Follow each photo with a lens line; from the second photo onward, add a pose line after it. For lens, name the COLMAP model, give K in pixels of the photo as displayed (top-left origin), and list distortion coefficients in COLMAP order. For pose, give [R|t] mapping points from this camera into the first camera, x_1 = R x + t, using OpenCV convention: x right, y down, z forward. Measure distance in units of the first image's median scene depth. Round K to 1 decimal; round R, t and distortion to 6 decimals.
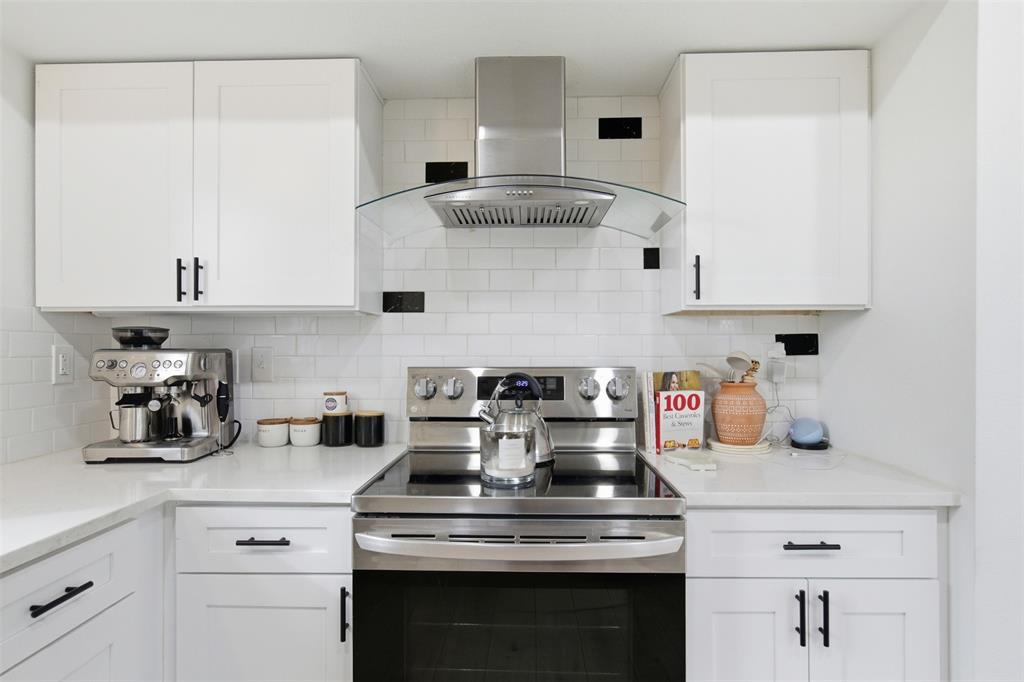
lens RADIAL K [[543.1, 0, 510.5], [0, 543.1, 346.1], [0, 0, 1]] dist [-0.010922, 0.001842]
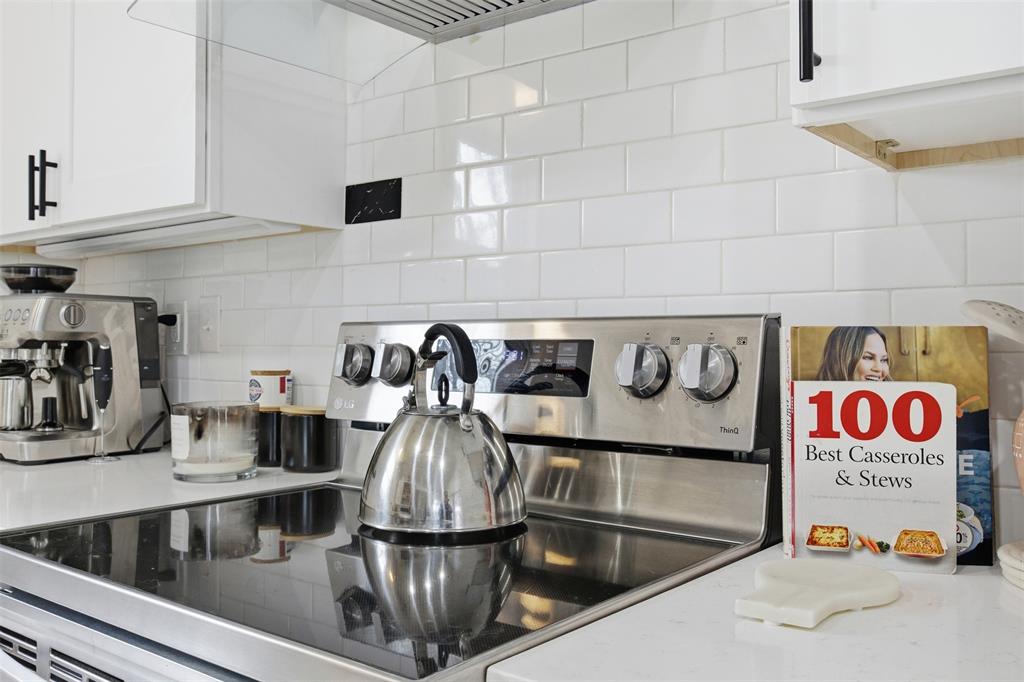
lens RADIAL K [[896.0, 0, 512.0], [0, 896.0, 341.0], [0, 0, 1]] dist [-0.000734, 0.001605]
pose [[0.804056, 0.000441, -0.594554, 0.461140], [-0.005362, 0.999964, -0.006510, 0.062646], [0.594530, 0.008422, 0.804029, 0.424361]]
